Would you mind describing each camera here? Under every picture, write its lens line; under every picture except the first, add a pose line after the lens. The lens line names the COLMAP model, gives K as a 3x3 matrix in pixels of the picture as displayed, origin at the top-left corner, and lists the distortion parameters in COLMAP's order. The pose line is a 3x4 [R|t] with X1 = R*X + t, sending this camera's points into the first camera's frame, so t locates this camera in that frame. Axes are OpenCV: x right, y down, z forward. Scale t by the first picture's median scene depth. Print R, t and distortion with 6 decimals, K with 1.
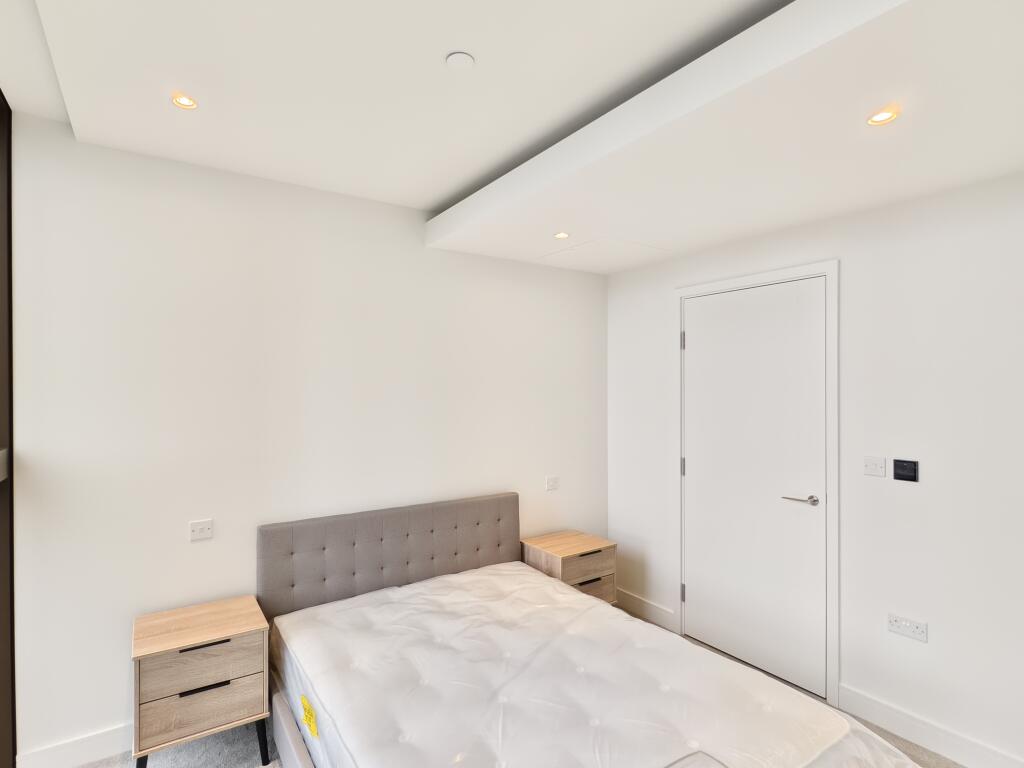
lens RADIAL K [[528.7, 0, 509.8], [0, 528.7, 385.6], [0, 0, 1]] dist [-0.001670, -0.000180]
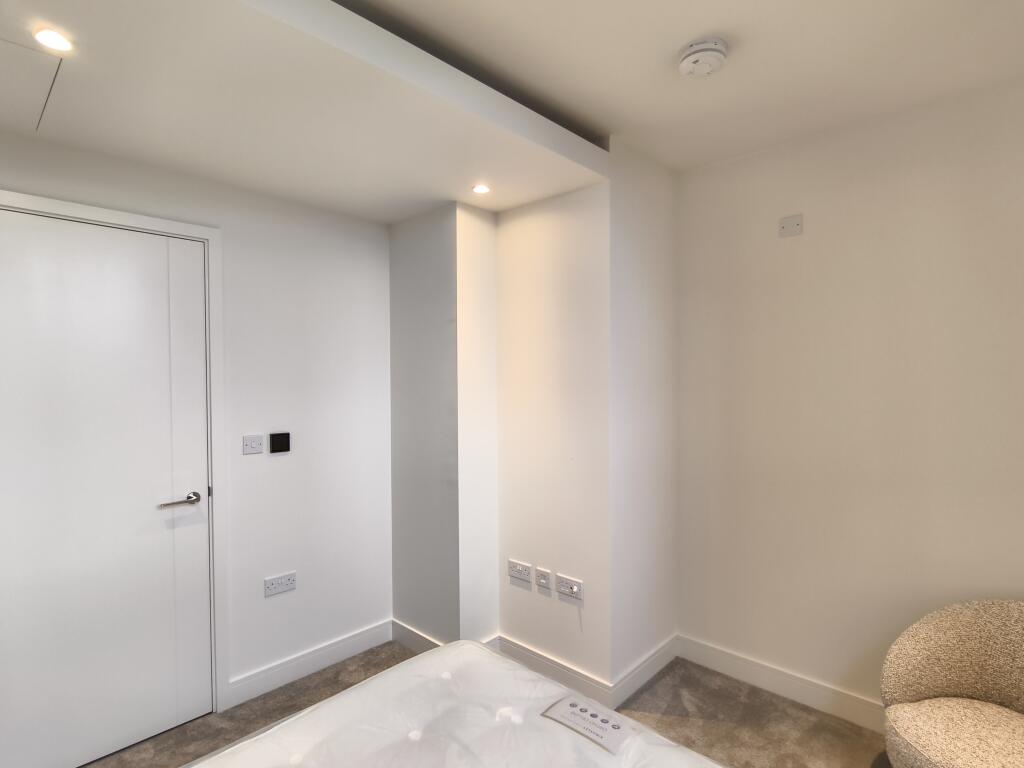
lens RADIAL K [[528.7, 0, 517.4], [0, 528.7, 385.0], [0, 0, 1]] dist [-0.001670, -0.000180]
pose [[-0.234180, -0.015435, 0.972071, -0.420759], [0.006818, 0.999823, 0.017518, 0.024636], [-0.972169, 0.010730, -0.234033, 0.756122]]
